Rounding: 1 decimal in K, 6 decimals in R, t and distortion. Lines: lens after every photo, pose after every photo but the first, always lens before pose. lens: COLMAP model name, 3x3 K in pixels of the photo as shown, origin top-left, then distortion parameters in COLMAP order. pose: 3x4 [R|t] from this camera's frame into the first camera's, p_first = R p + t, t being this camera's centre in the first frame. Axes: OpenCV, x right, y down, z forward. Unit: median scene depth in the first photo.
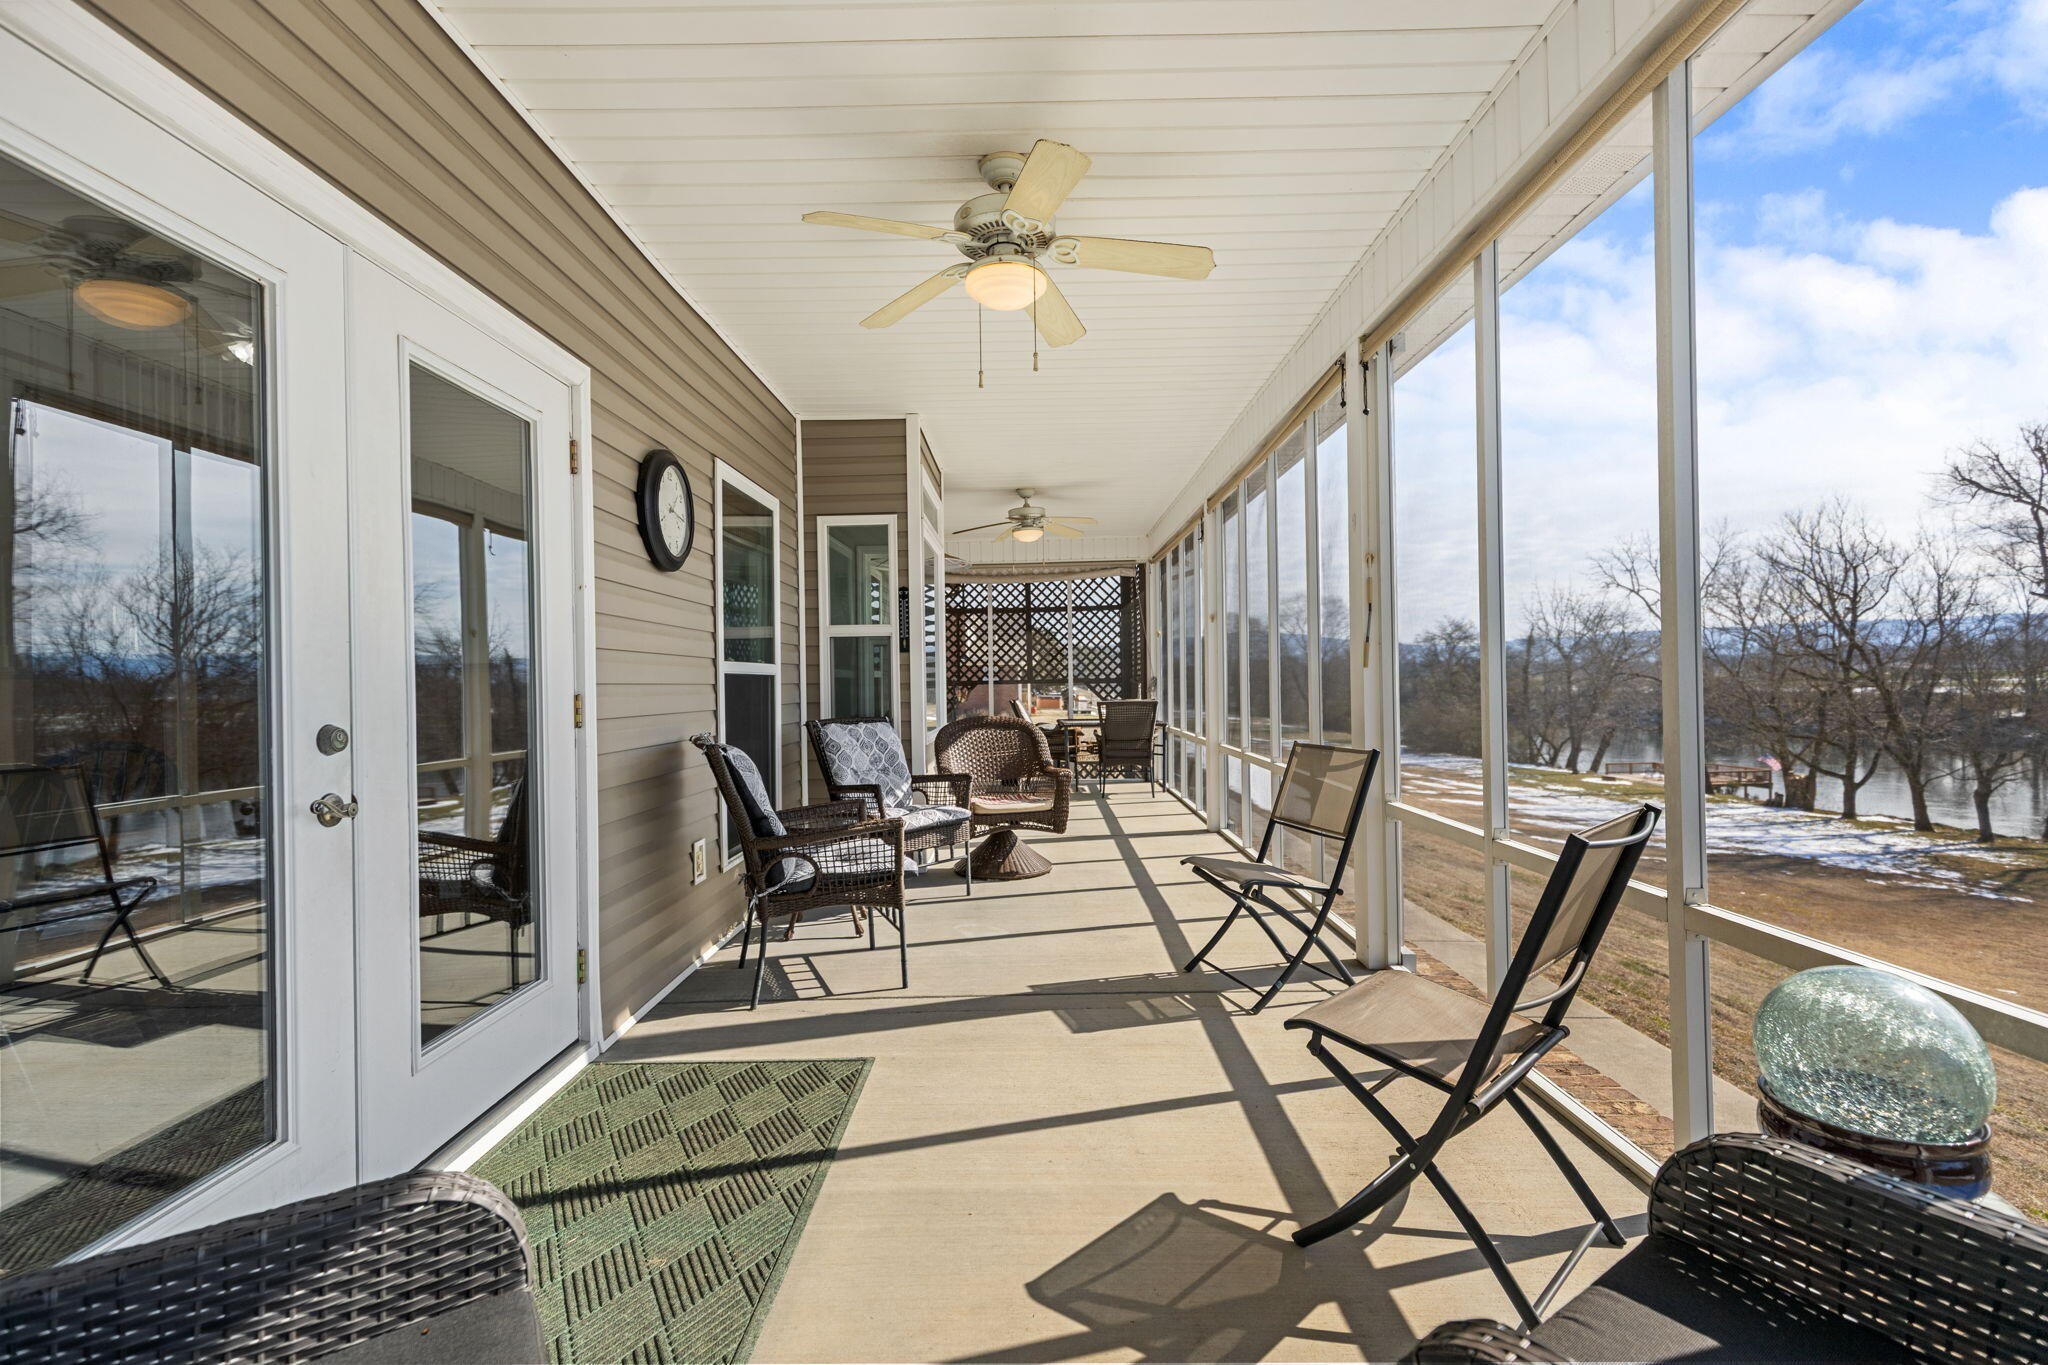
lens RADIAL K [[894.9, 0, 1024.0], [0, 894.9, 682.5], [0, 0, 1]] dist [0.011693, 0.000000]
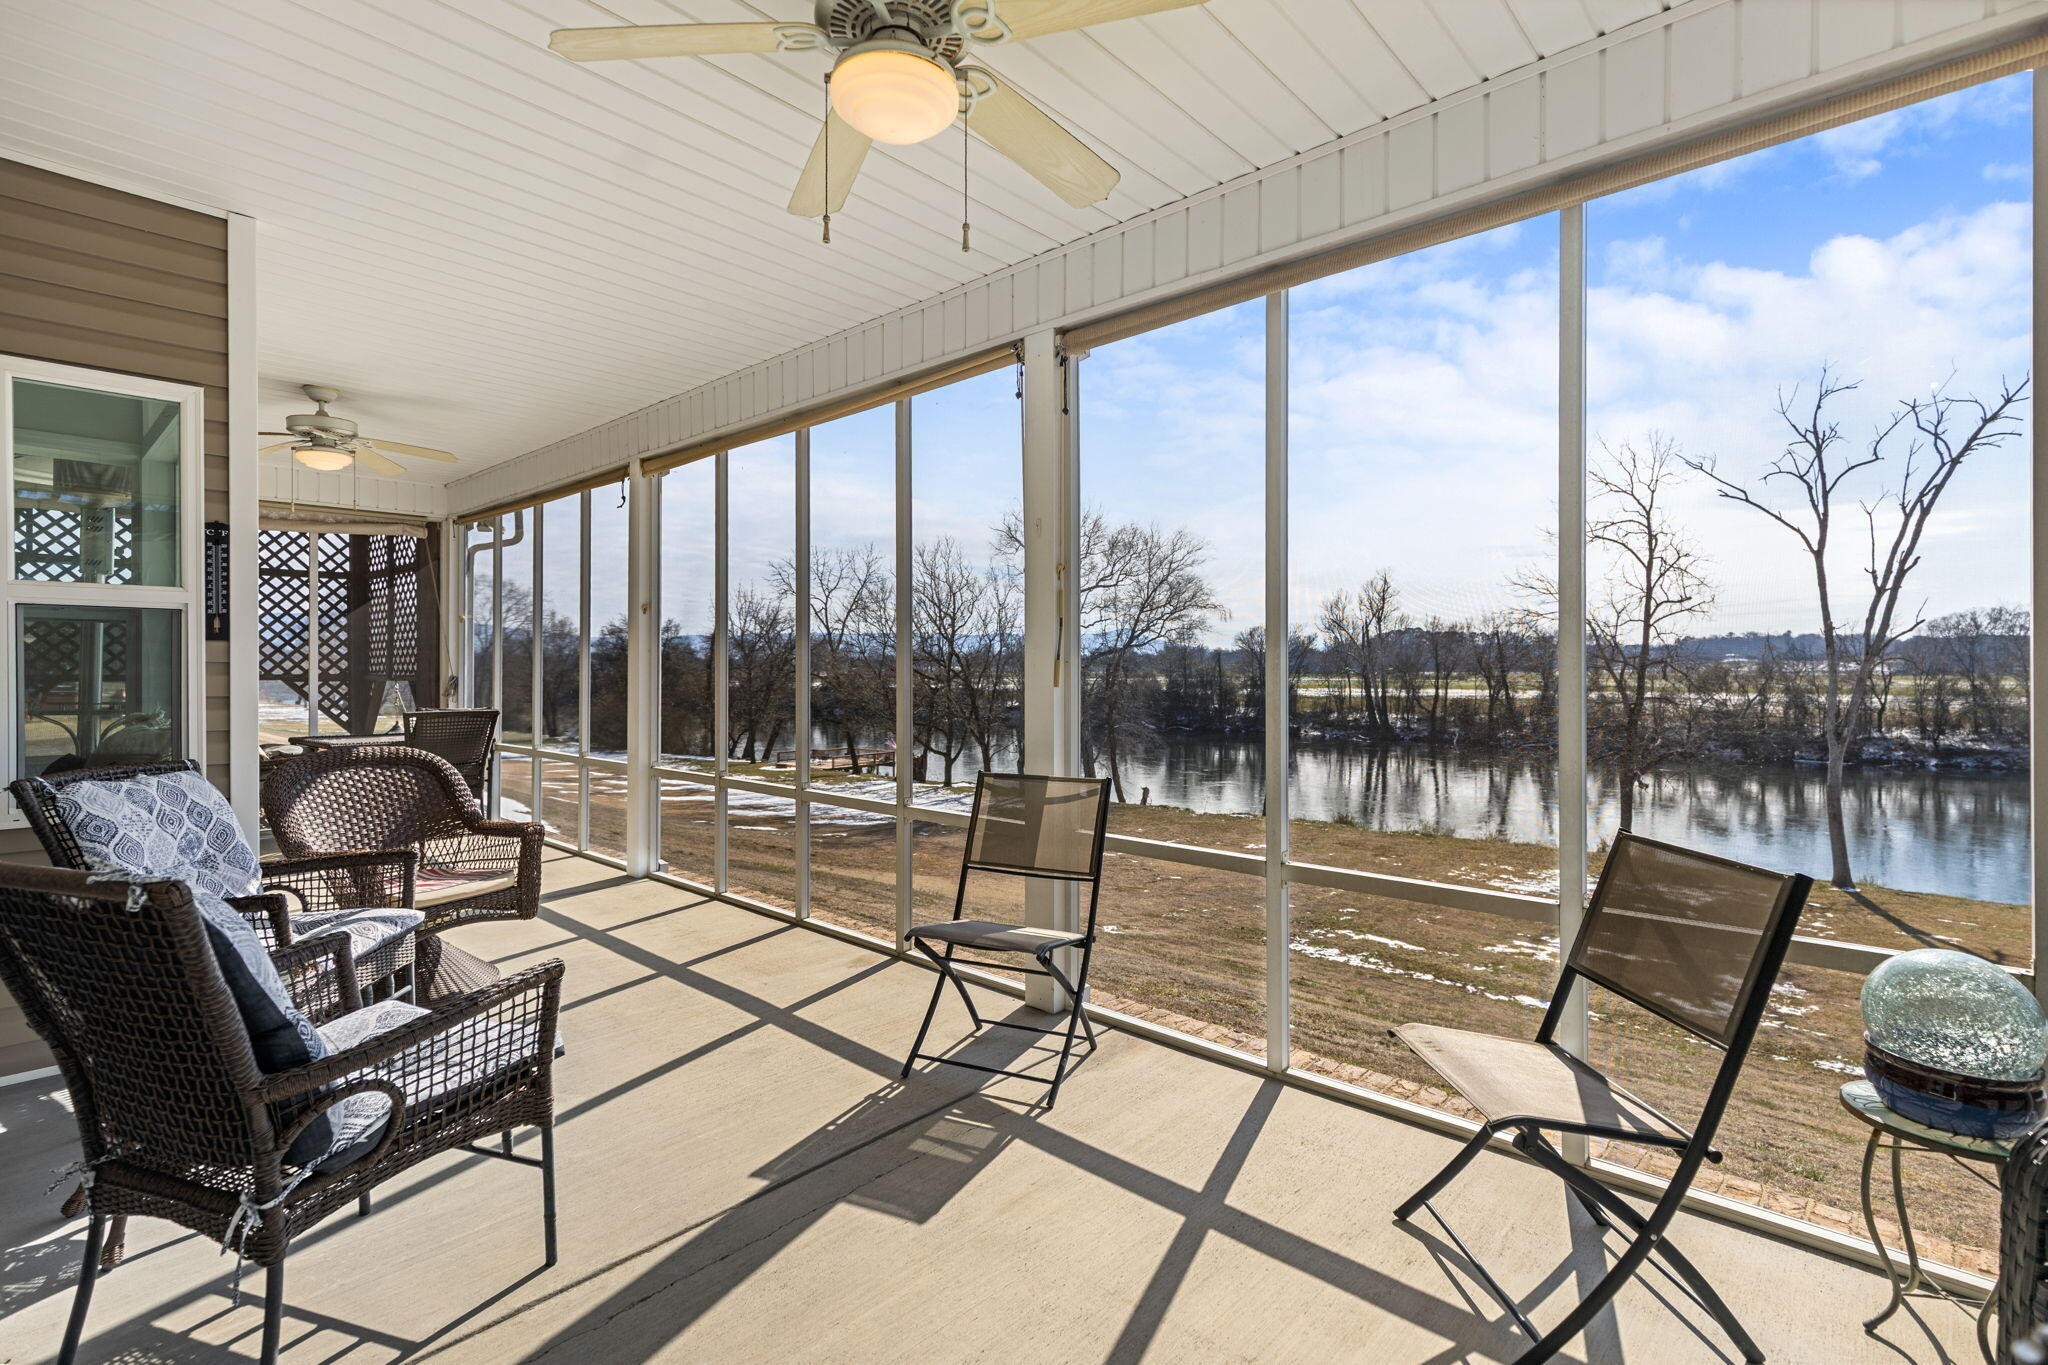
lens RADIAL K [[936.1, 0, 1030.4], [0, 936.1, 678.6], [0, 0, 1]] dist [0.003197, -0.000262]
pose [[0.672126, 0.011297, 0.740351, -0.225306], [-0.012196, 0.999917, -0.004185, -0.013953], [-0.740337, -0.006217, 0.672207, 0.240426]]
